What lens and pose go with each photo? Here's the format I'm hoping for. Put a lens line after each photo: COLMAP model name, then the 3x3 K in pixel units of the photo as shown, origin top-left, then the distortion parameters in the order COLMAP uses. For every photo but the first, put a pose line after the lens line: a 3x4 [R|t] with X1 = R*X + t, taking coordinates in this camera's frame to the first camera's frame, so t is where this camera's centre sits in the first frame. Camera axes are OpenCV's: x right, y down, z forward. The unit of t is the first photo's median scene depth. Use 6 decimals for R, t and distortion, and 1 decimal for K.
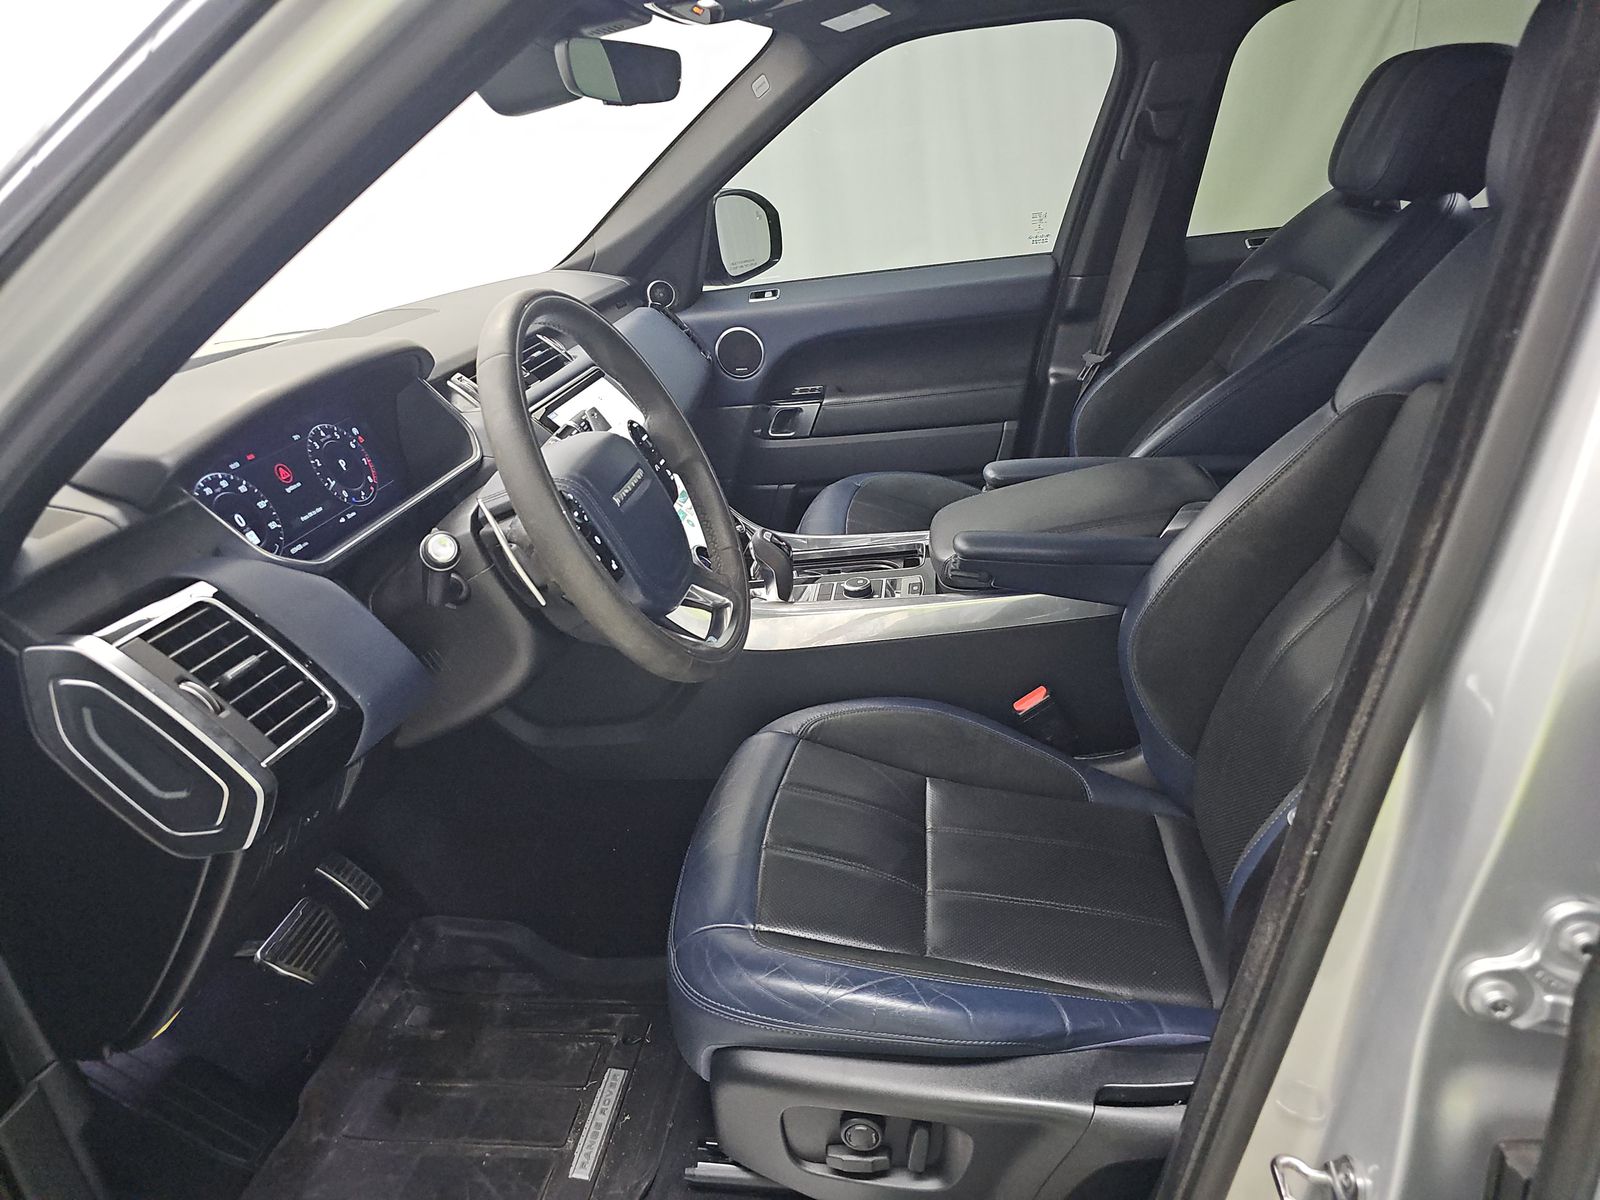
lens RADIAL K [[1082.9, 0, 802.4], [0, 1082.9, 605.4], [0, 0, 1]] dist [0.039570, -0.028182]
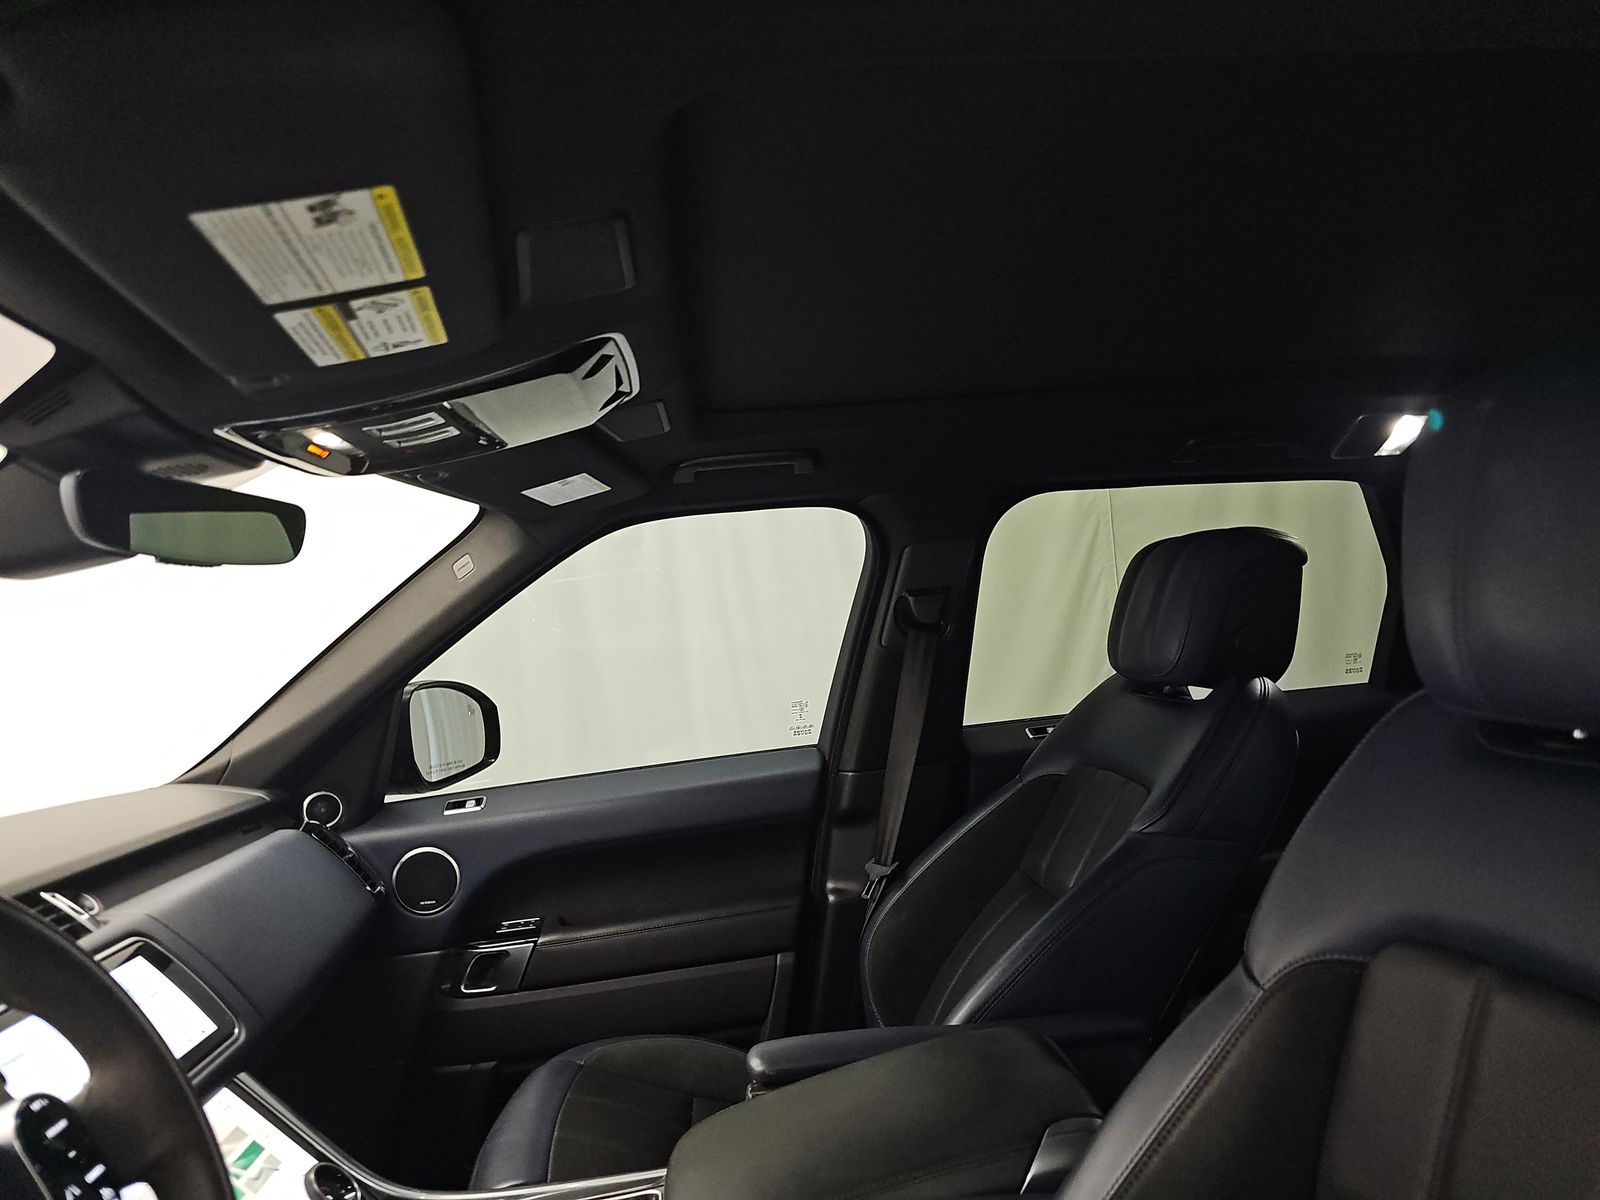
lens RADIAL K [[1082.9, 0, 815.1], [0, 1082.9, 586.6], [0, 0, 1]] dist [0.039570, -0.028182]
pose [[0.977829, 0.009030, 0.209210, 0.048691], [0.083752, 0.898817, -0.430248, -0.070497], [-0.191926, 0.438230, 0.878133, 0.198966]]
